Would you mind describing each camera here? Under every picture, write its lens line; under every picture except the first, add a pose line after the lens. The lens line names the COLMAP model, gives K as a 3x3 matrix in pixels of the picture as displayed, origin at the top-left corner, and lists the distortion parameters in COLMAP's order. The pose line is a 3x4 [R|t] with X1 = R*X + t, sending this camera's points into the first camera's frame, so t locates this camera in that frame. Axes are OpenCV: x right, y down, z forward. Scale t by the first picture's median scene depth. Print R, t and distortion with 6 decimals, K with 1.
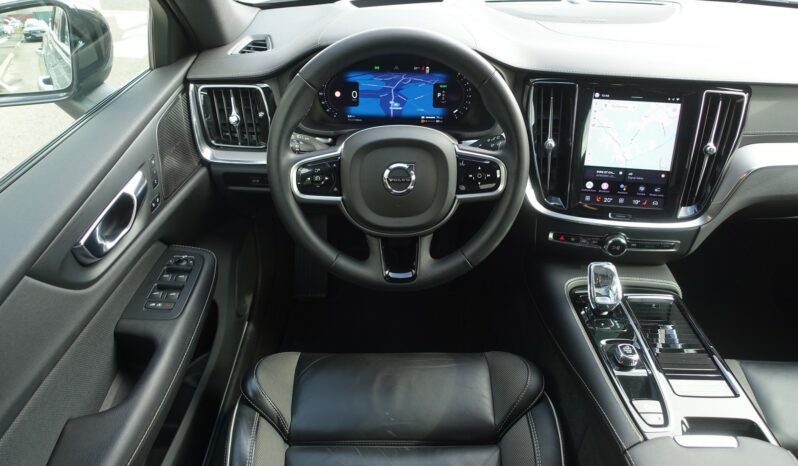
lens RADIAL K [[539.0, 0, 399.0], [0, 539.0, 233.0], [0, 0, 1]] dist [-0.005887, -0.003626]
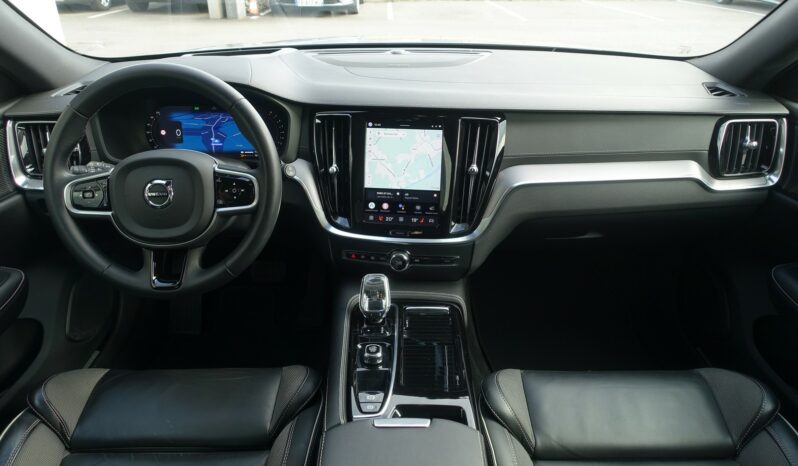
lens RADIAL K [[539.0, 0, 399.0], [0, 539.0, 233.0], [0, 0, 1]] dist [-0.005887, -0.003626]
pose [[0.999868, -0.015405, -0.005223, 0.424885], [0.014593, 0.991358, -0.130367, 0.112322], [0.007186, 0.130274, 0.991452, -0.077647]]
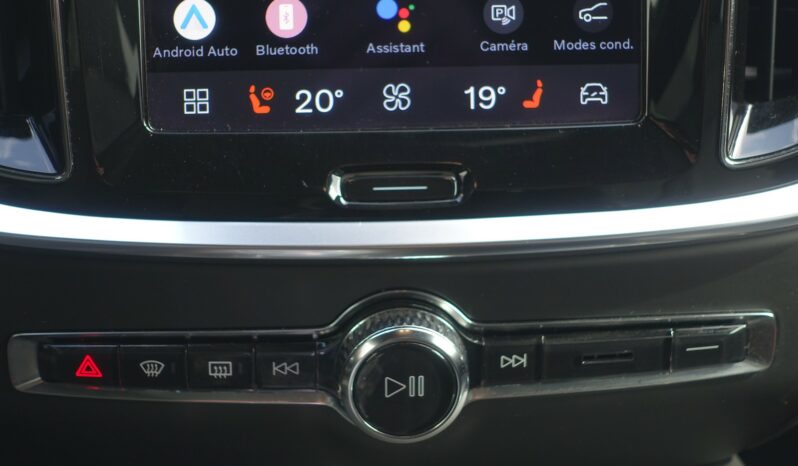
lens RADIAL K [[1544.0, 0, 399.0], [0, 1544.0, 233.0], [0, 0, 1]] dist [-0.029062, 0.006343]
pose [[0.979913, -0.088254, 0.178835, 0.334194], [0.115525, 0.982170, -0.148313, 0.052185], [-0.162557, 0.165993, 0.972636, 0.562113]]
